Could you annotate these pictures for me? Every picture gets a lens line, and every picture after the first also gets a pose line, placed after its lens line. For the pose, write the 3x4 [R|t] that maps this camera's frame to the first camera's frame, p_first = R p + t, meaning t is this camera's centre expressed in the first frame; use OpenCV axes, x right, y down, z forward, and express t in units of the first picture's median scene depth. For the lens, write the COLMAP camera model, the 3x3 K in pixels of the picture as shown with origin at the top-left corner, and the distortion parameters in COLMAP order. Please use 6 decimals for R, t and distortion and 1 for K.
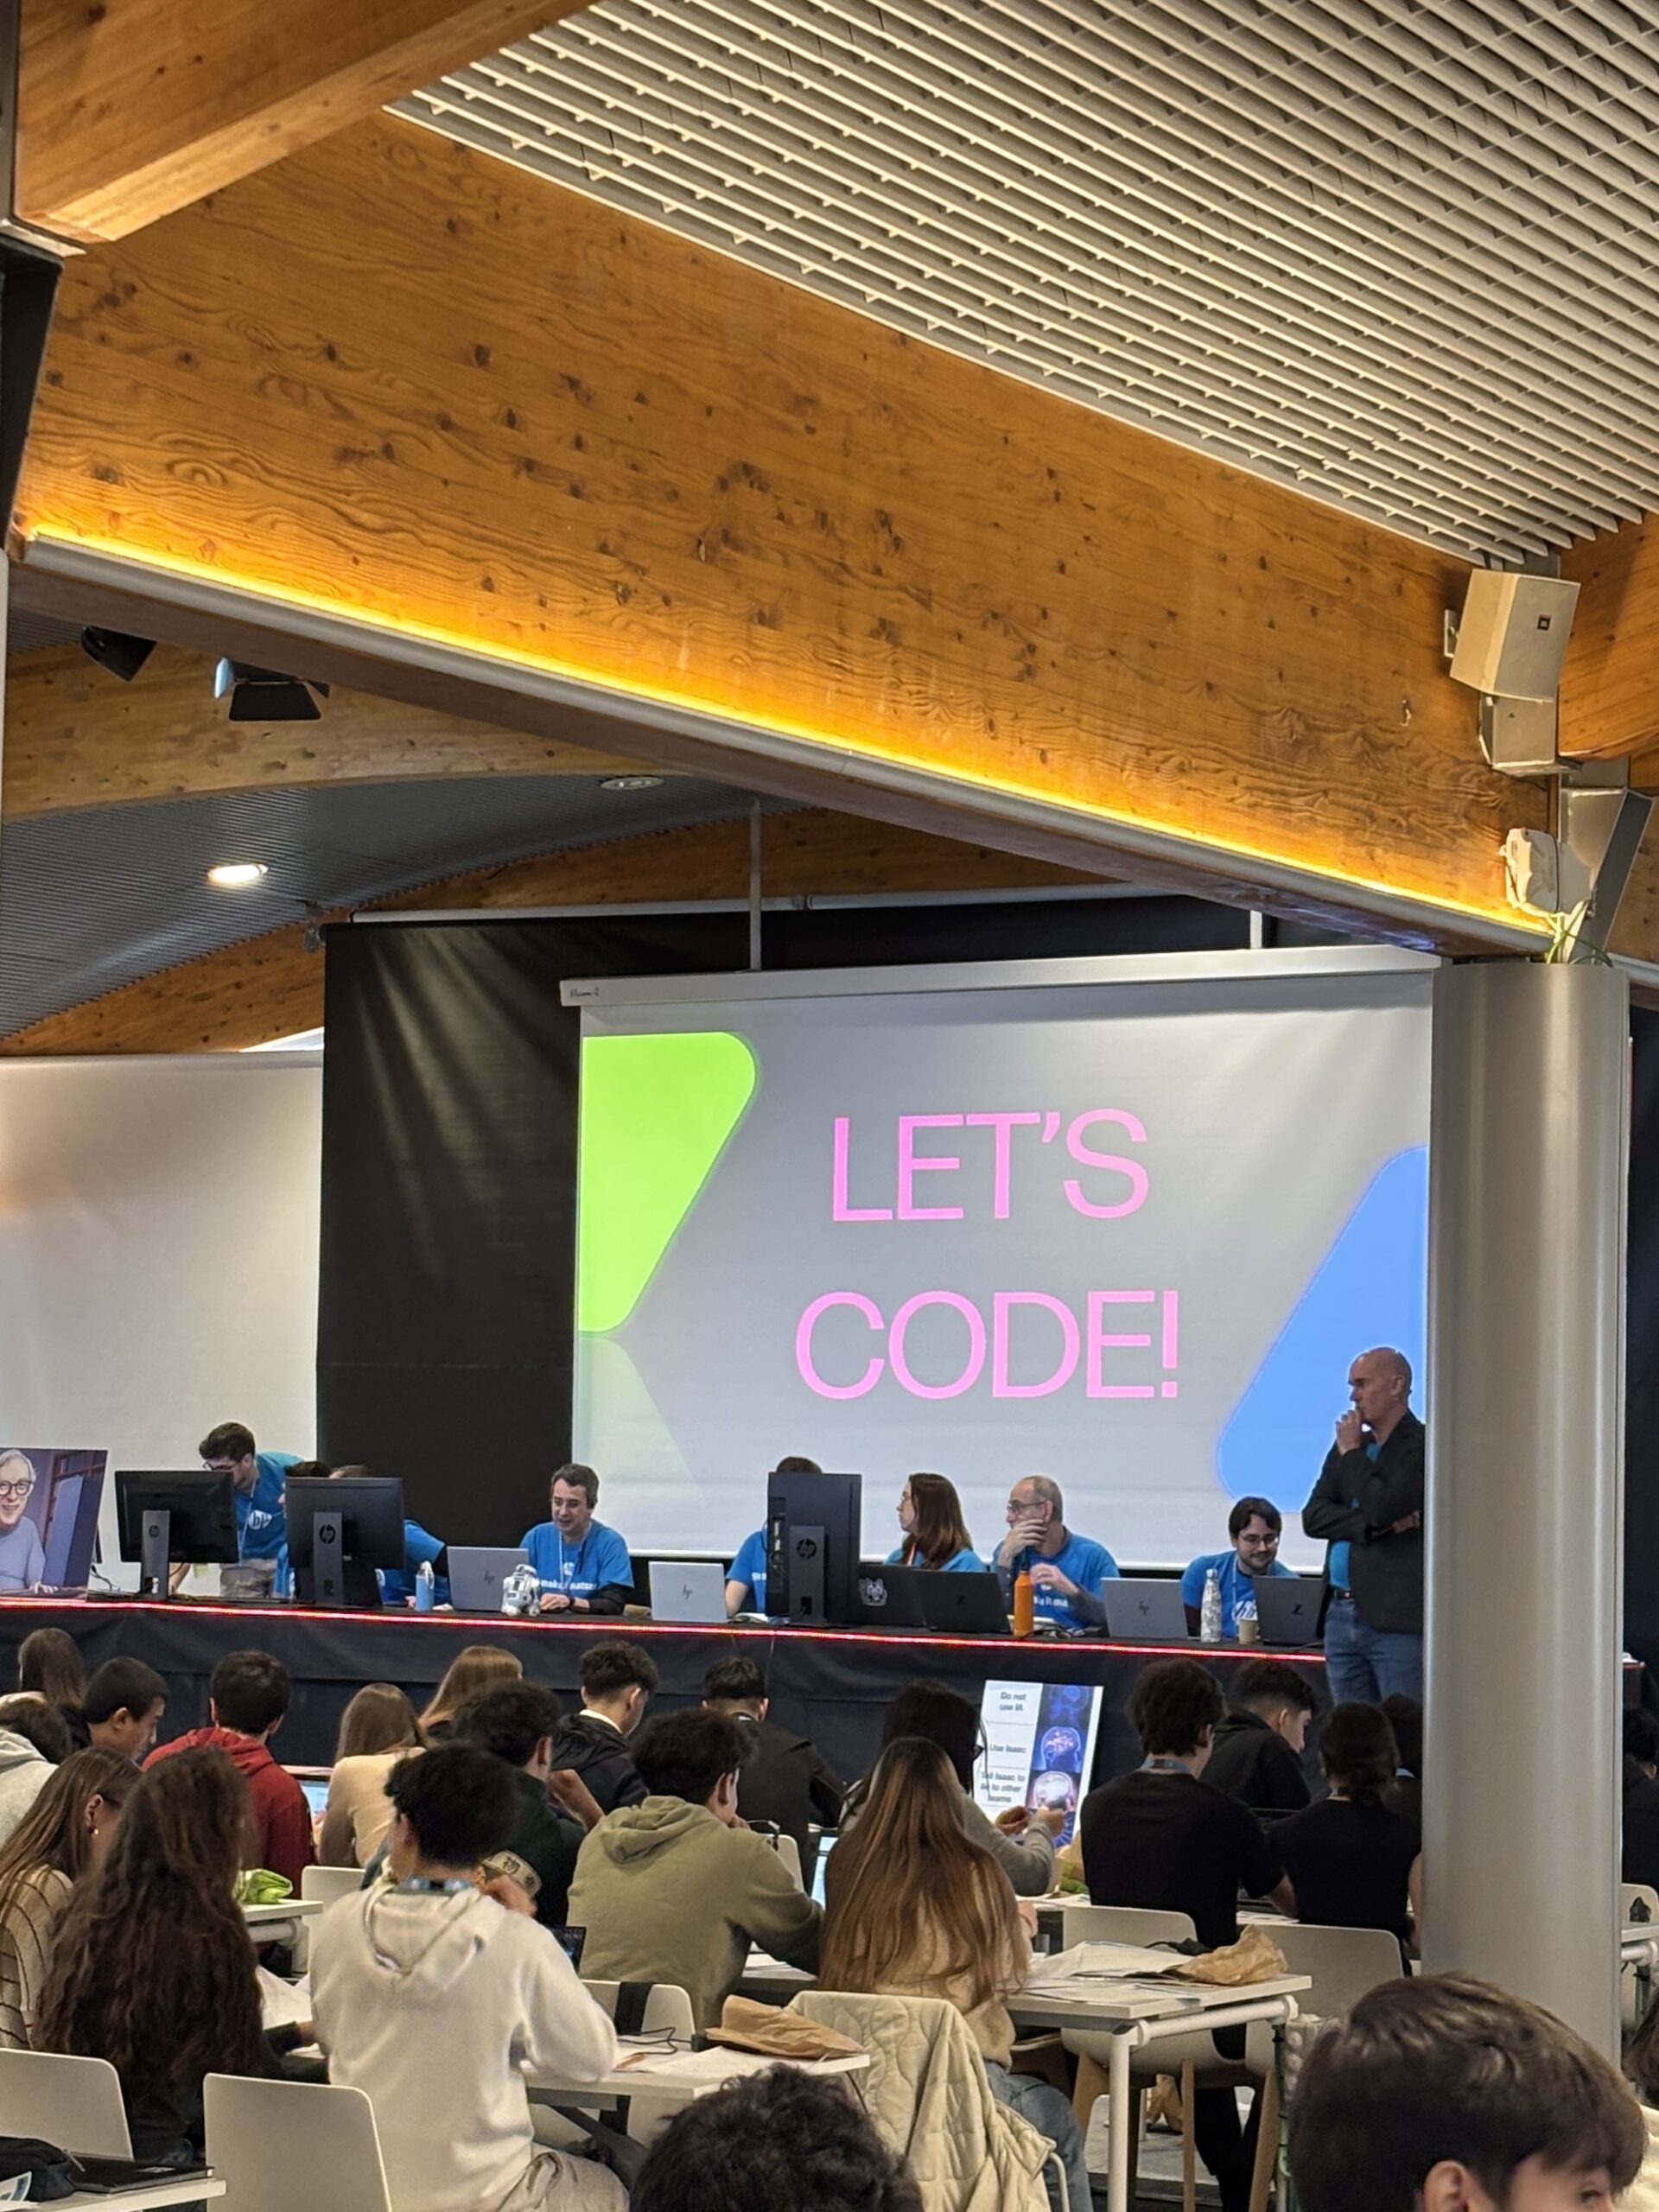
lens RADIAL K [[5266.6, 0, 829.5], [0, 5266.6, 1106.0], [0, 0, 1]] dist [-0.004818, 10.207562]
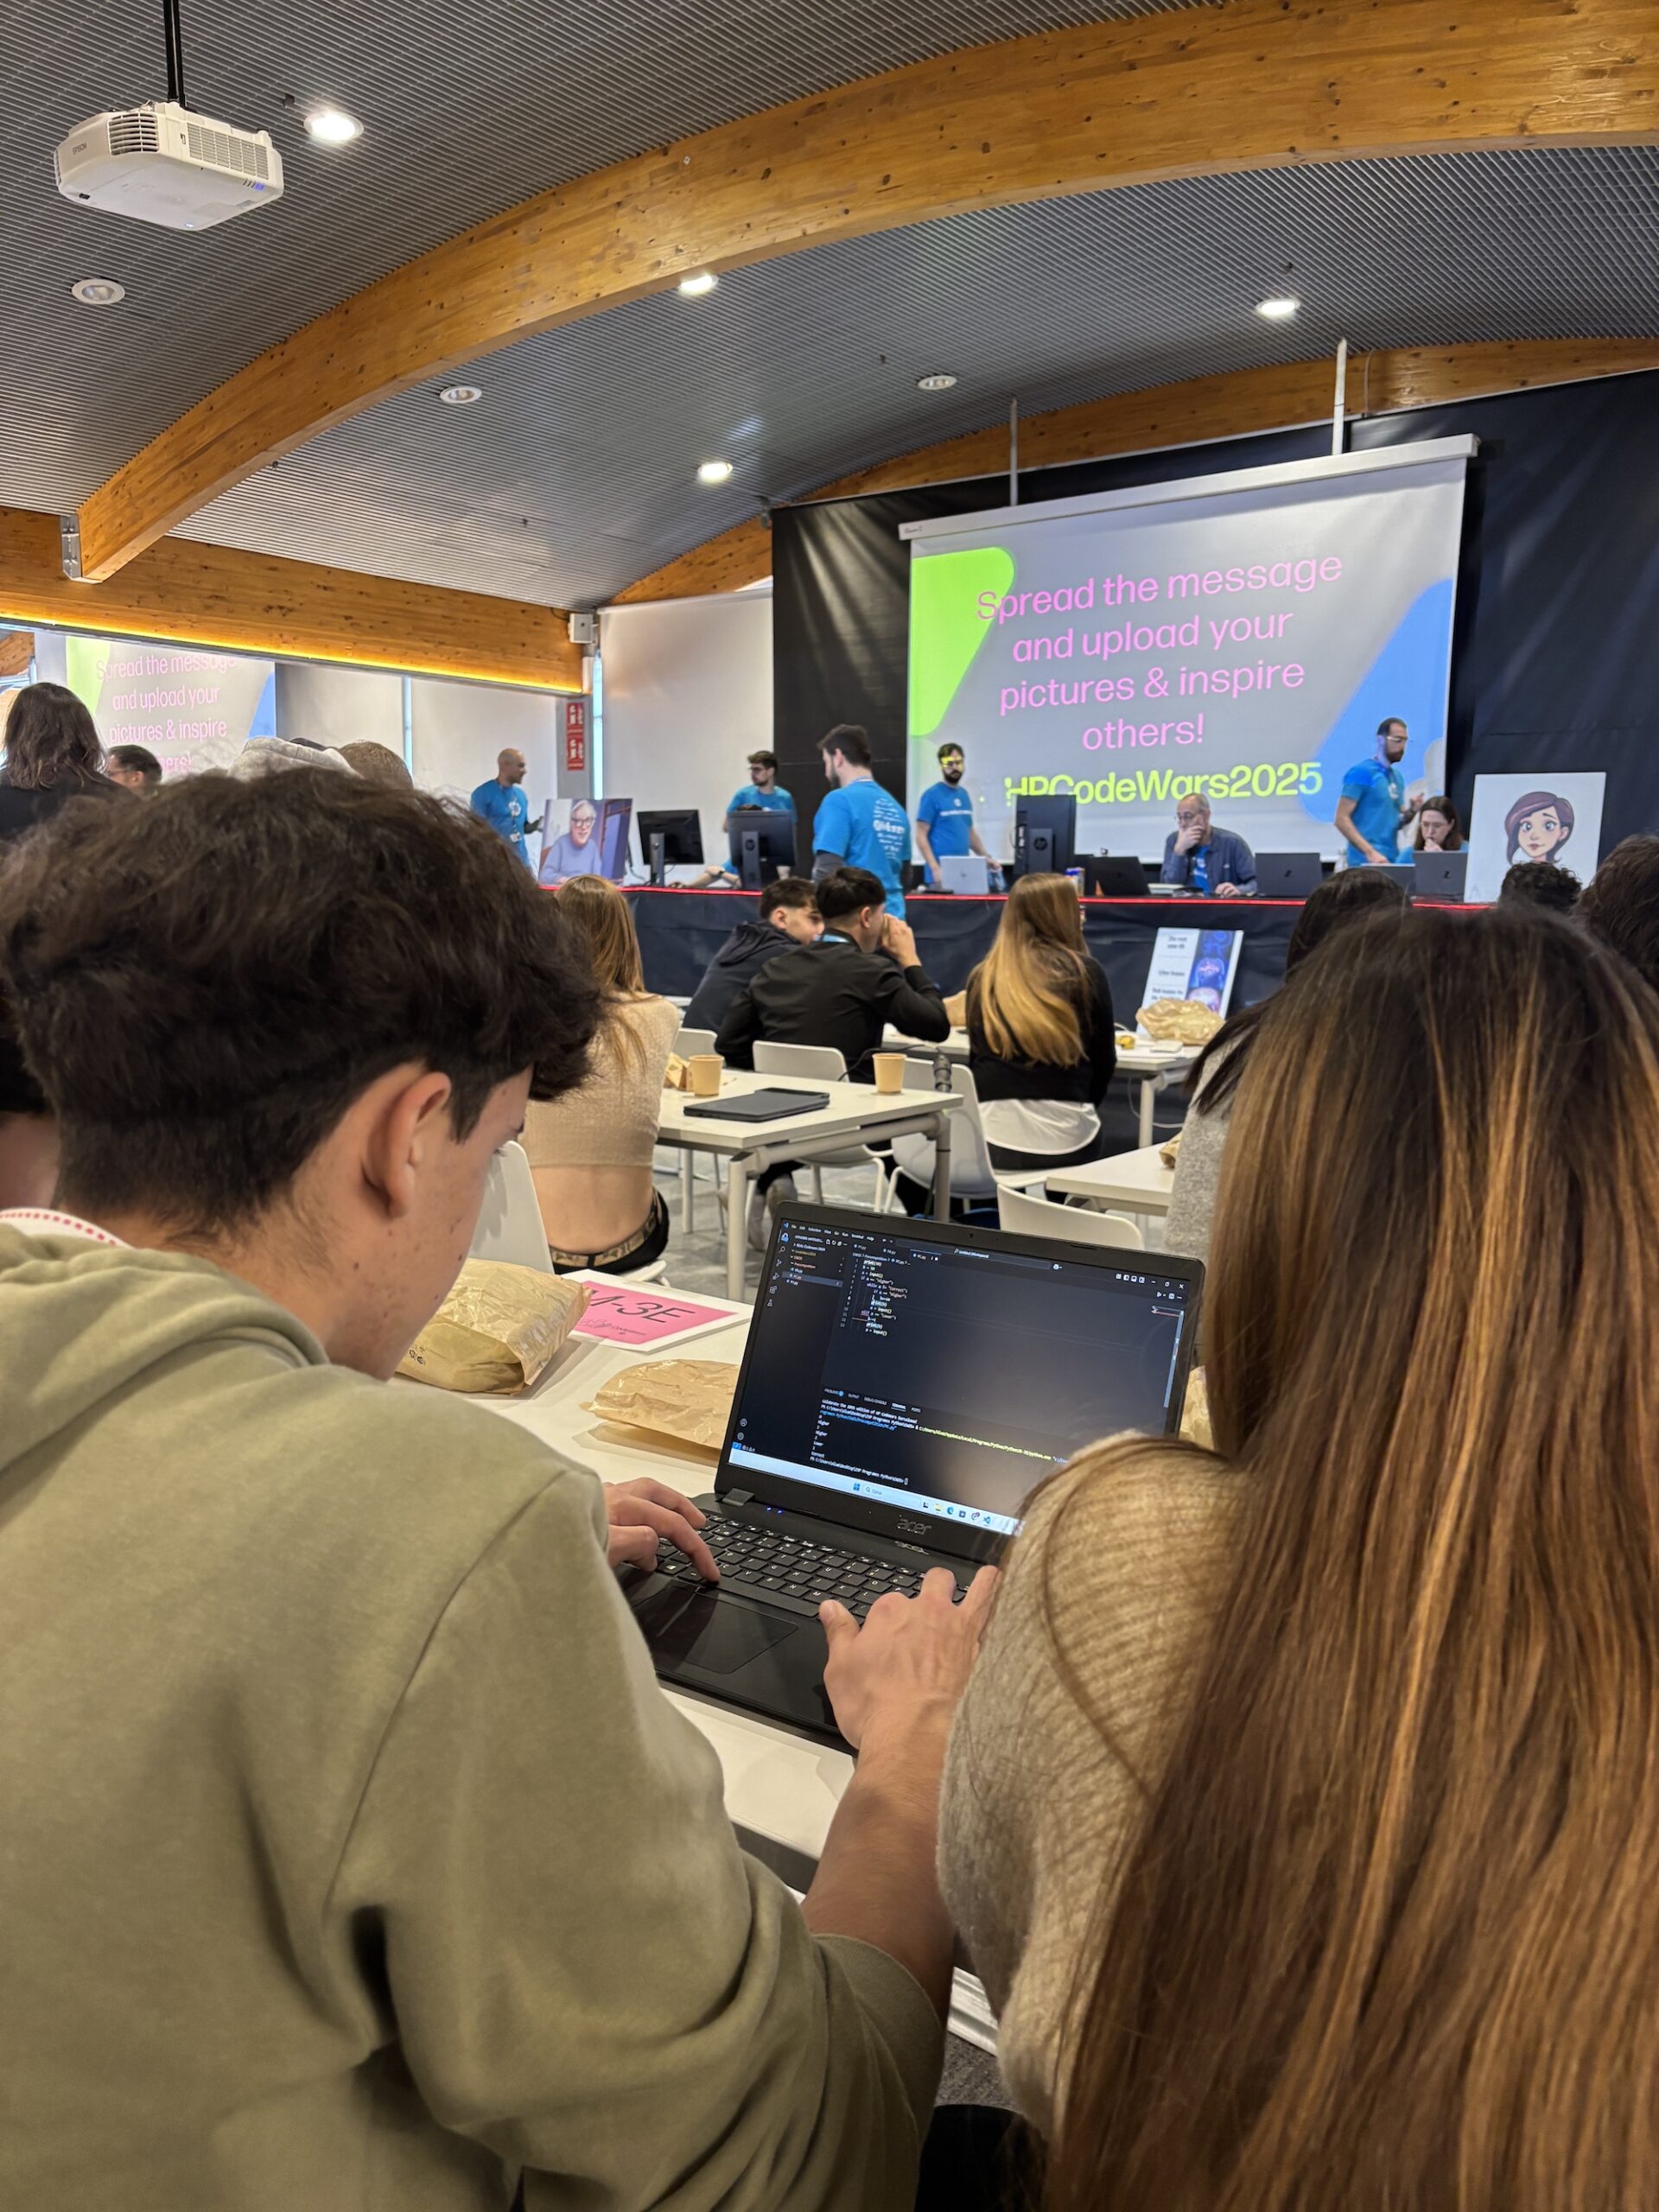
lens RADIAL K [[1644.0, 0, 829.5], [0, 1644.0, 1106.0], [0, 0, 1]] dist [0.016166, -0.000109]
pose [[0.991037, 0.009725, -0.133237, -0.000714], [0.017415, 0.979430, 0.201029, 0.057784], [0.132451, -0.201548, 0.970482, 0.481500]]
